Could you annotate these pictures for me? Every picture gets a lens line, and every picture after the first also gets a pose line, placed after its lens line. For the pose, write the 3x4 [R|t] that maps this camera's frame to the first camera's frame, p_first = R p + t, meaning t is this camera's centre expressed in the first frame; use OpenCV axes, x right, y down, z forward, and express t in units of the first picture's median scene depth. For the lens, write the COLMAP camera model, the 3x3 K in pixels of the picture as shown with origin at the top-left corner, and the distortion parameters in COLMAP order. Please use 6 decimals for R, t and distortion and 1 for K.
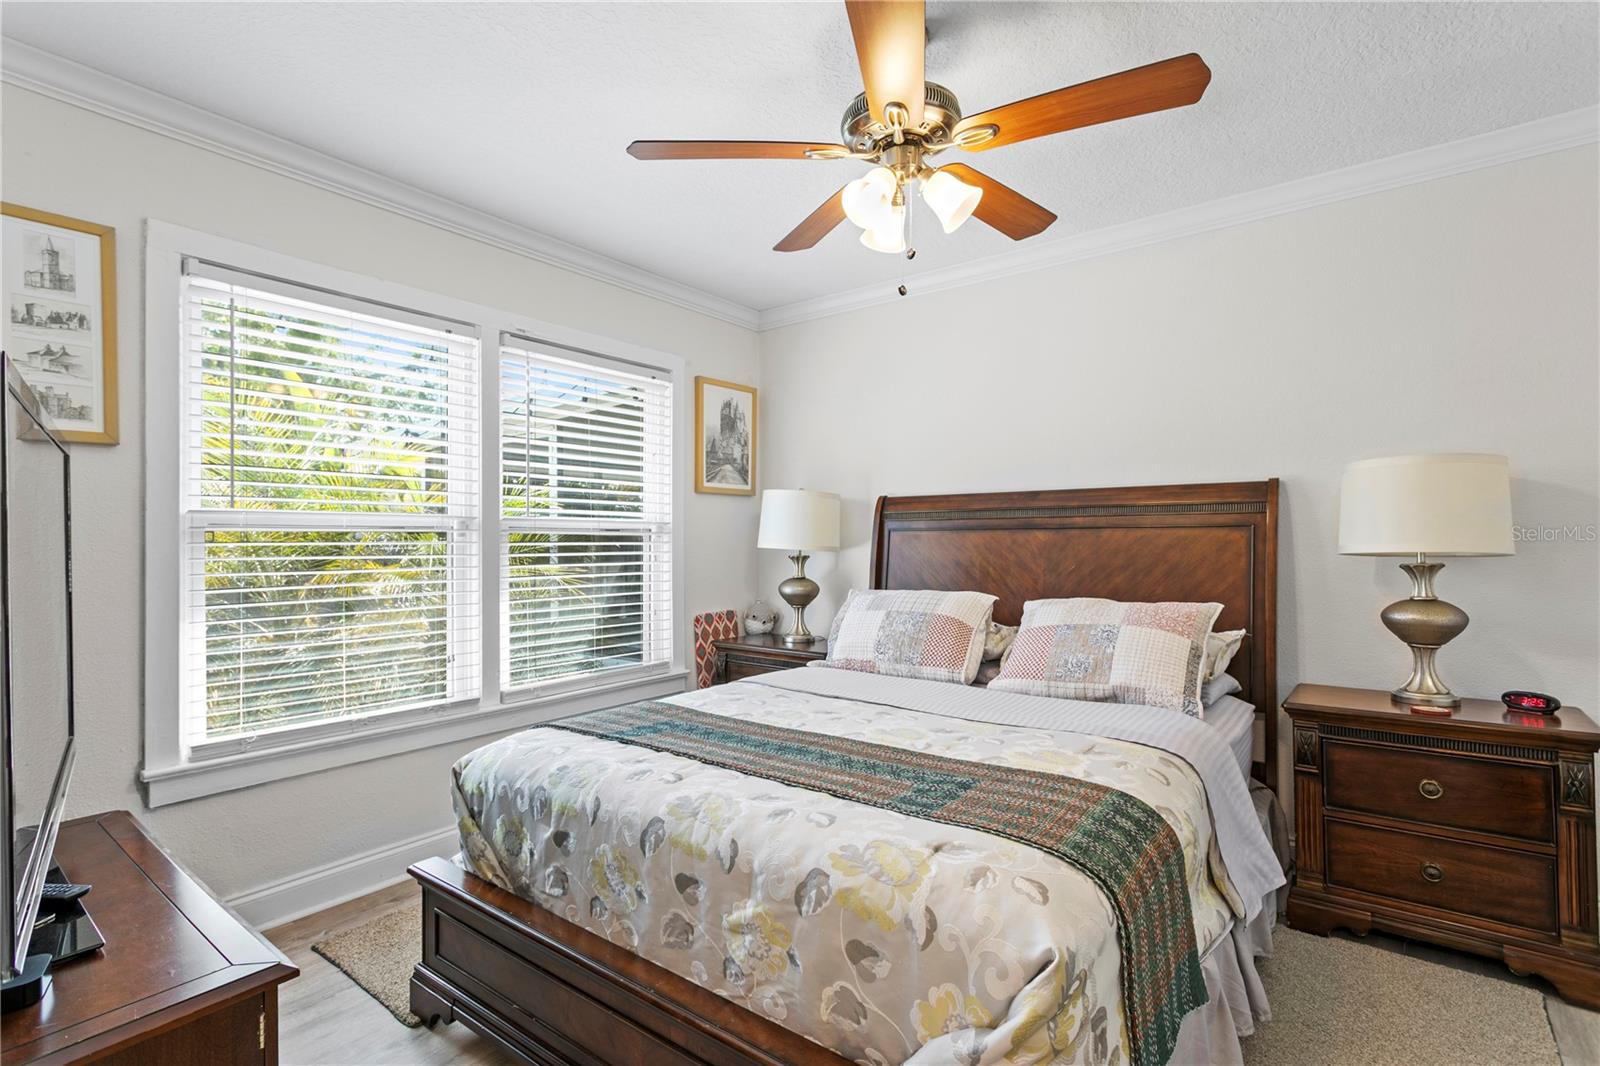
lens RADIAL K [[751.3, 0, 788.1], [0, 751.3, 531.7], [0, 0, 1]] dist [0.001498, 0.002418]
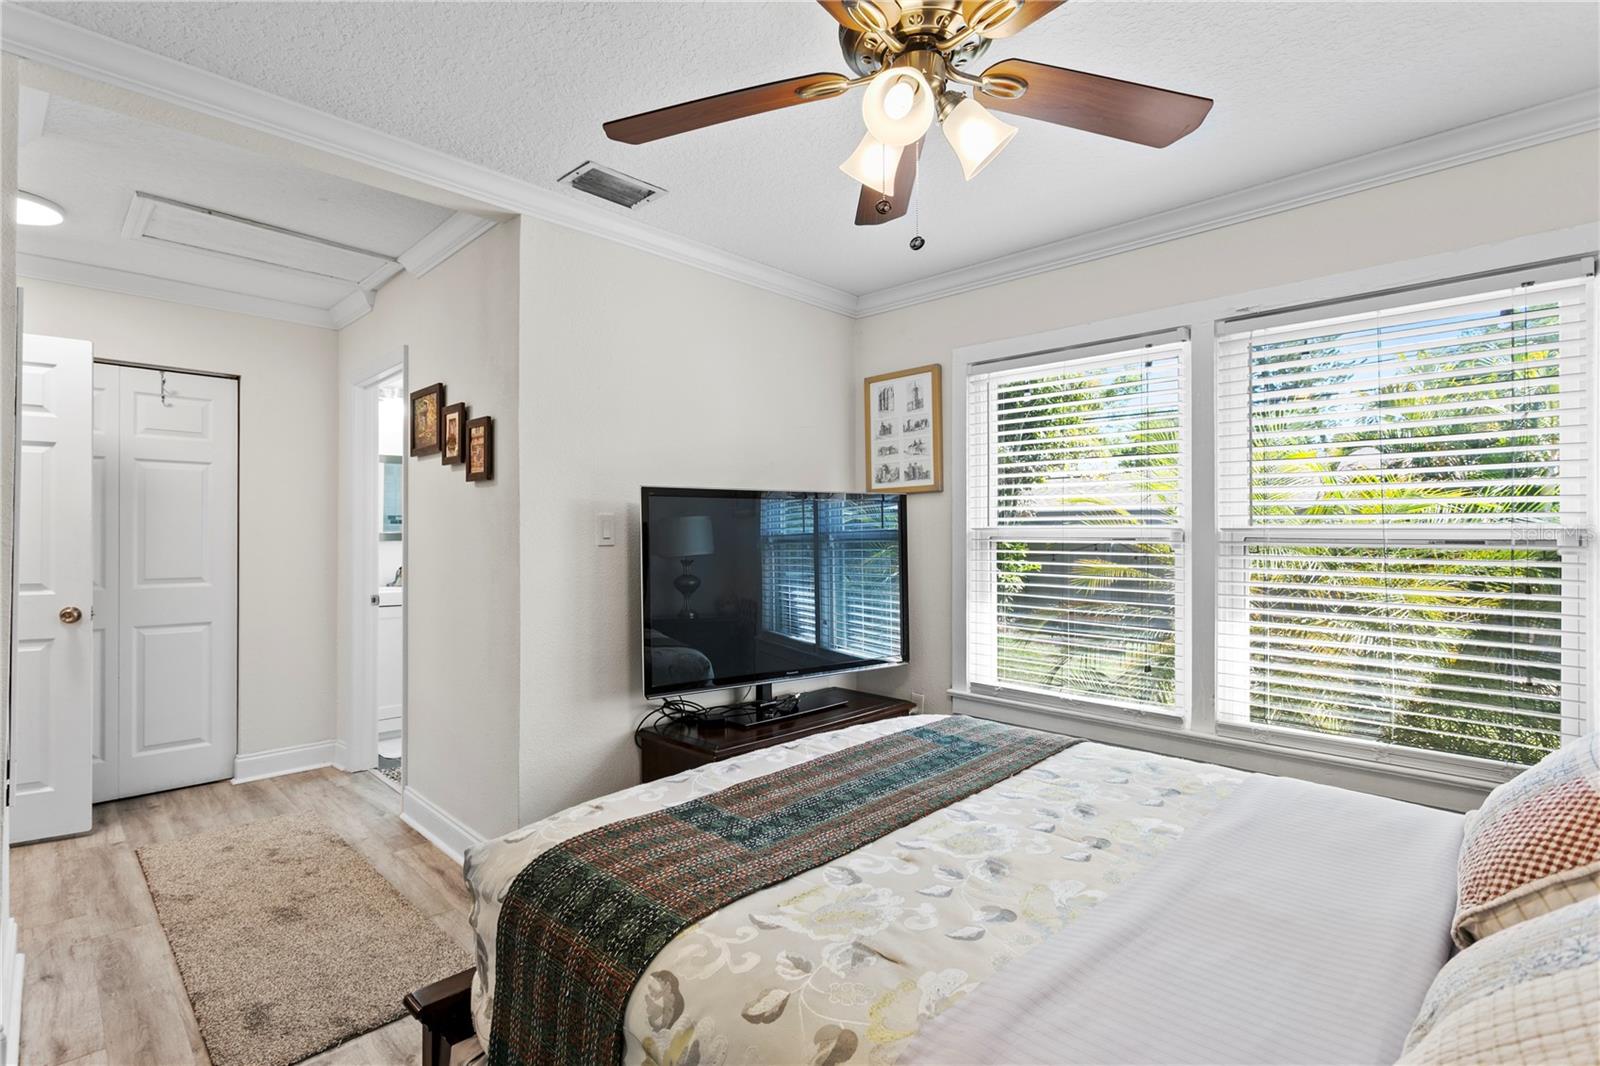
lens RADIAL K [[751.3, 0, 787.0], [0, 751.3, 533.8], [0, 0, 1]] dist [0.001498, 0.002418]
pose [[-0.112683, 0.001988, -0.993629, 0.865731], [0.006053, 0.999981, 0.001314, -0.024324], [0.993613, -0.005866, -0.112693, 0.890805]]
